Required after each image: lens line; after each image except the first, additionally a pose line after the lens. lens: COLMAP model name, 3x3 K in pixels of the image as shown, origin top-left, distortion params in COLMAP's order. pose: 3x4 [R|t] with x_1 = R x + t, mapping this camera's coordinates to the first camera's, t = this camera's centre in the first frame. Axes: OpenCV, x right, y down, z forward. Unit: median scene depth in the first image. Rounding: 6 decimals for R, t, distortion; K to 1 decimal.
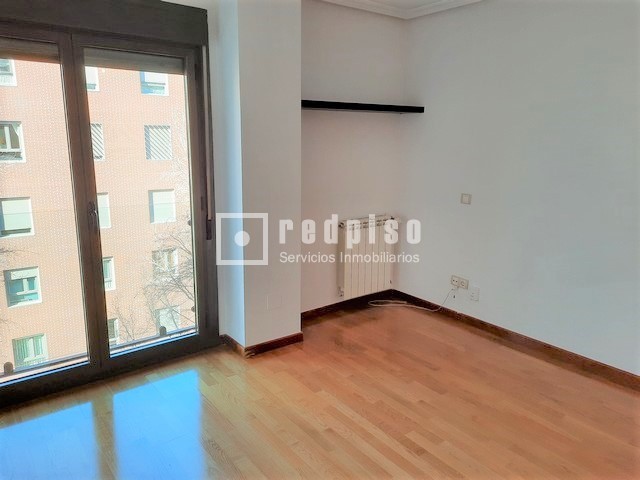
lens RADIAL K [[464.9, 0, 317.3], [0, 464.9, 224.5], [0, 0, 1]] dist [0.083617, -0.085692]
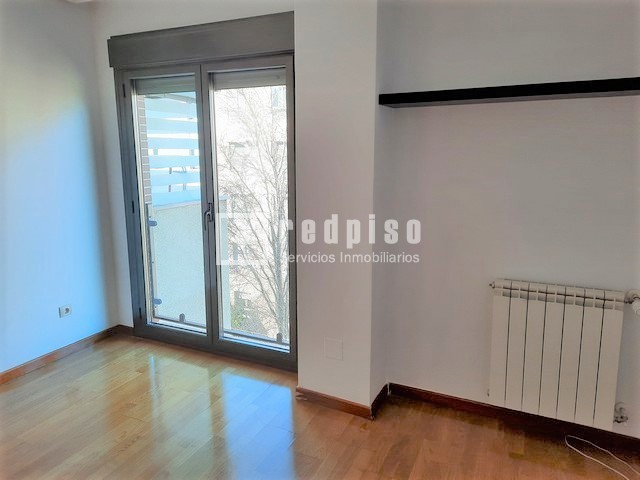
lens RADIAL K [[464.9, 0, 317.3], [0, 464.9, 224.5], [0, 0, 1]] dist [0.083617, -0.085692]
pose [[0.461628, 0.104797, -0.880862, 0.651525], [-0.182464, 0.982981, 0.021324, -0.059365], [0.868105, 0.150882, 0.472893, 0.619913]]
